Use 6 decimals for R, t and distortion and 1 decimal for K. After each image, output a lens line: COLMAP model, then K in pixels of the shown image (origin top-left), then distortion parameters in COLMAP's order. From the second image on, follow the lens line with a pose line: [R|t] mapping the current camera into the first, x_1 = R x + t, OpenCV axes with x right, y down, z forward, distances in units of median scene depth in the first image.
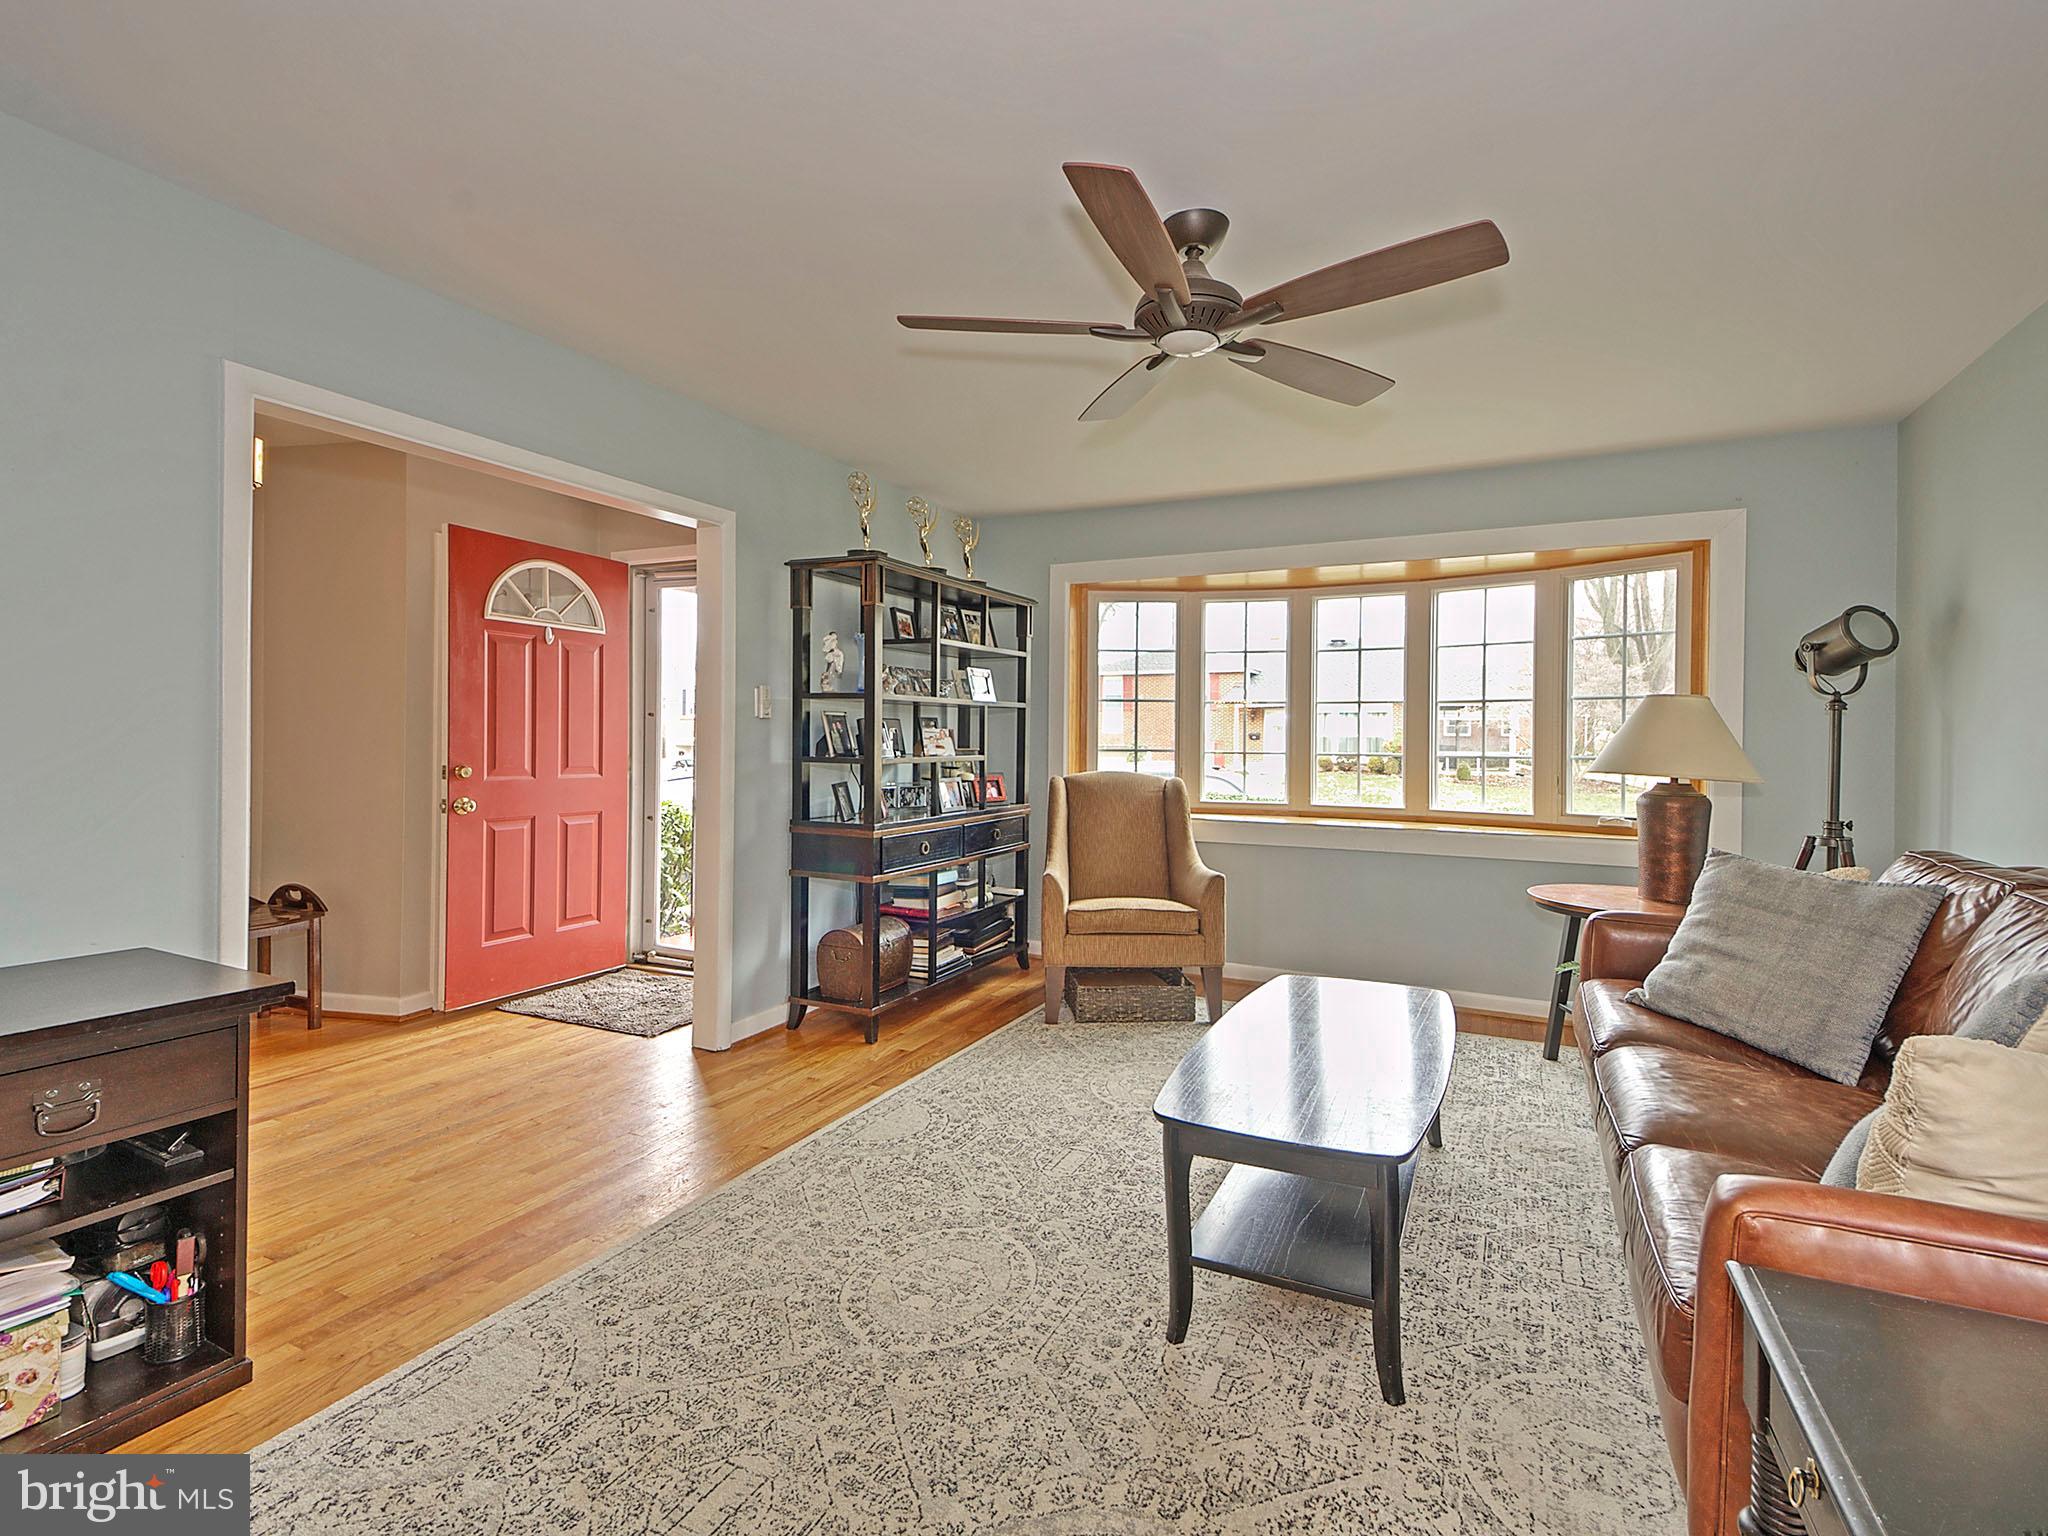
lens RADIAL K [[953.9, 0, 1090.5], [0, 953.9, 737.0], [0, 0, 1]] dist [0.068253, -0.038851]
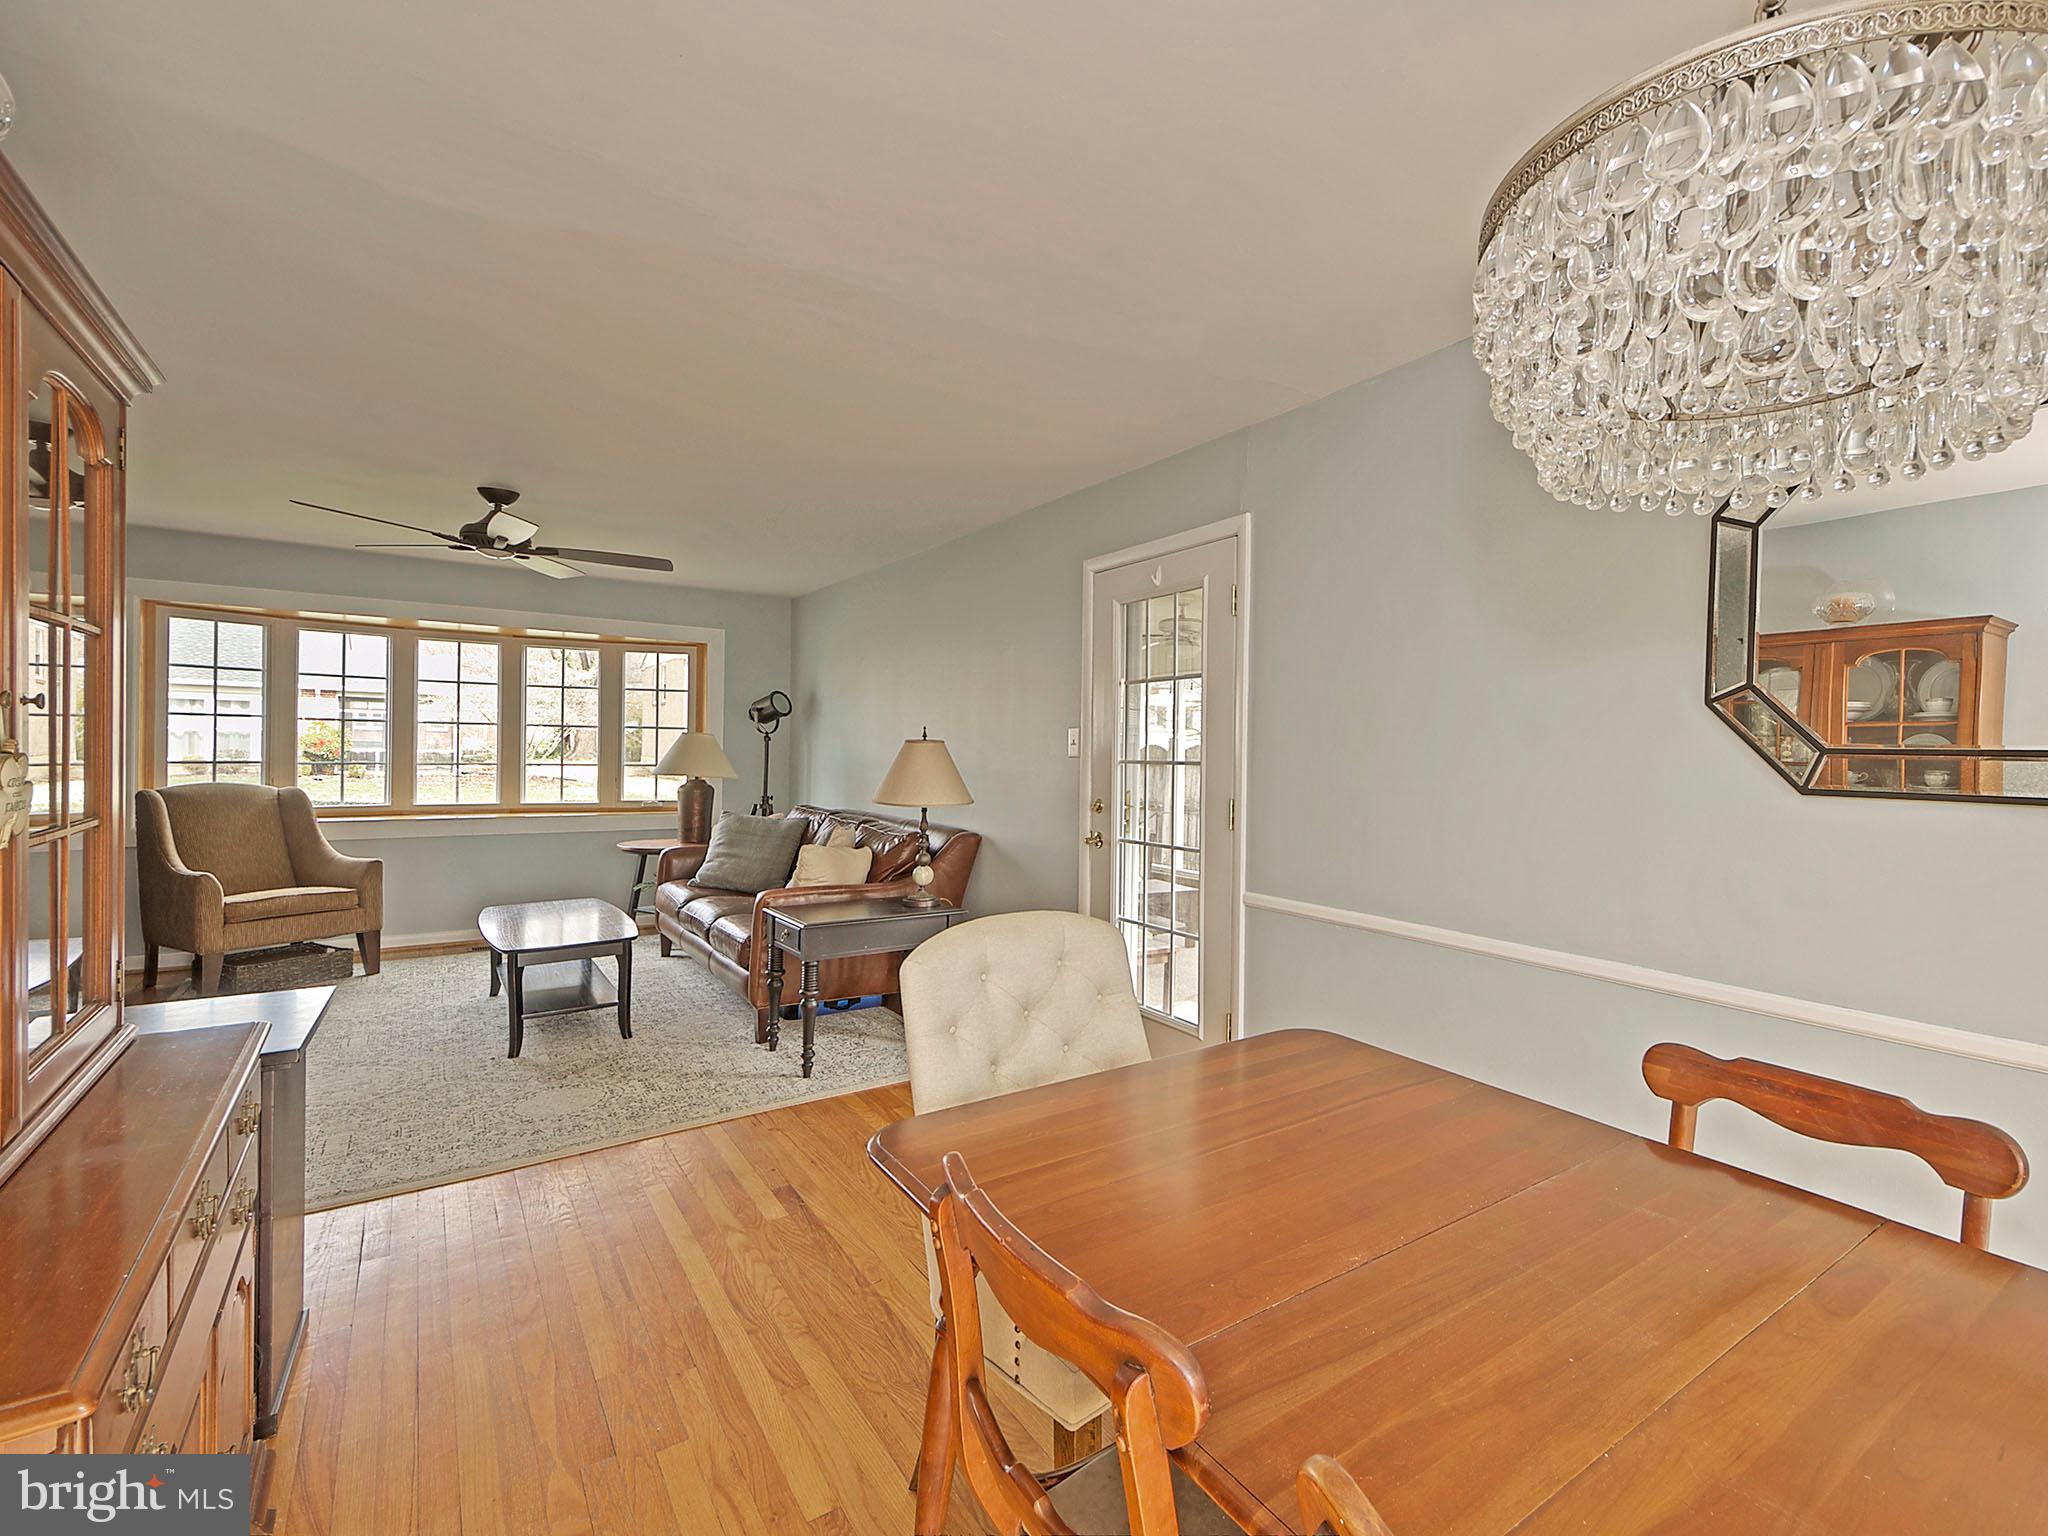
lens RADIAL K [[953.9, 0, 1090.5], [0, 953.9, 737.0], [0, 0, 1]] dist [0.068253, -0.038851]
pose [[0.532115, 0.010551, 0.846606, -0.588036], [-0.013540, 0.999901, -0.003951, -0.038900], [-0.846564, -0.009361, 0.532205, -0.650979]]
